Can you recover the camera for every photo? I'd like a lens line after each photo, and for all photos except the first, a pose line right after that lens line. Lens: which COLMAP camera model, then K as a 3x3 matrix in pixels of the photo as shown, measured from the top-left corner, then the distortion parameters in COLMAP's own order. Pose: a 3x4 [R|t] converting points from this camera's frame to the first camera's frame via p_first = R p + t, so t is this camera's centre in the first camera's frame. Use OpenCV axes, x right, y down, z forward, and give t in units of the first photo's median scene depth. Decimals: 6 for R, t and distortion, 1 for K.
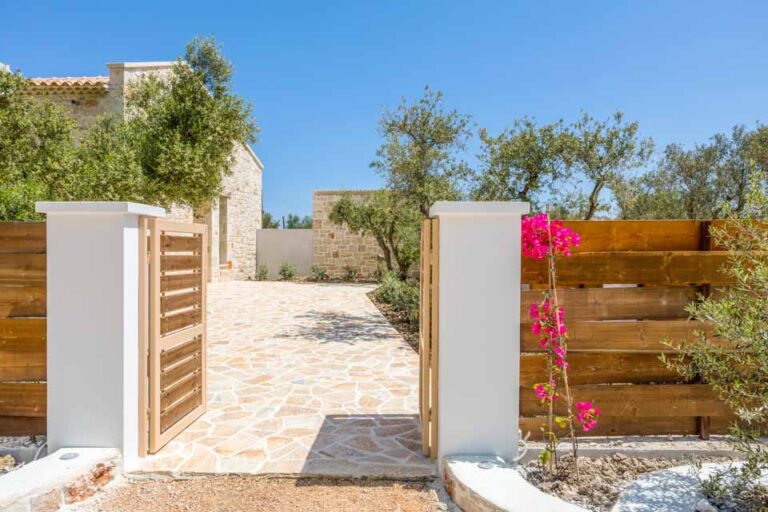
lens RADIAL K [[577.9, 0, 384.1], [0, 577.9, 253.9], [0, 0, 1]] dist [-0.000688, -0.000059]
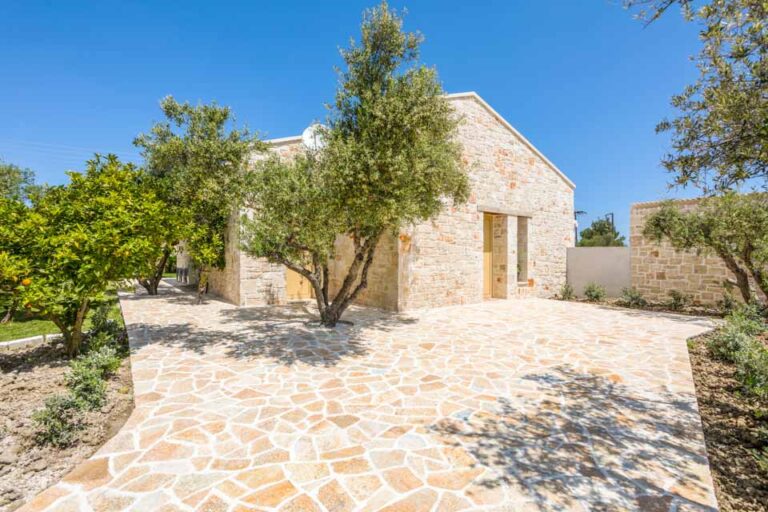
lens RADIAL K [[375.0, 0, 384.3], [0, 375.0, 252.9], [0, 0, 1]] dist [0.002180, 0.001554]
pose [[0.702828, -0.003350, -0.711352, 0.026249], [-0.017408, 0.999608, -0.021907, -0.014374], [0.711147, 0.027780, 0.702495, 0.331145]]
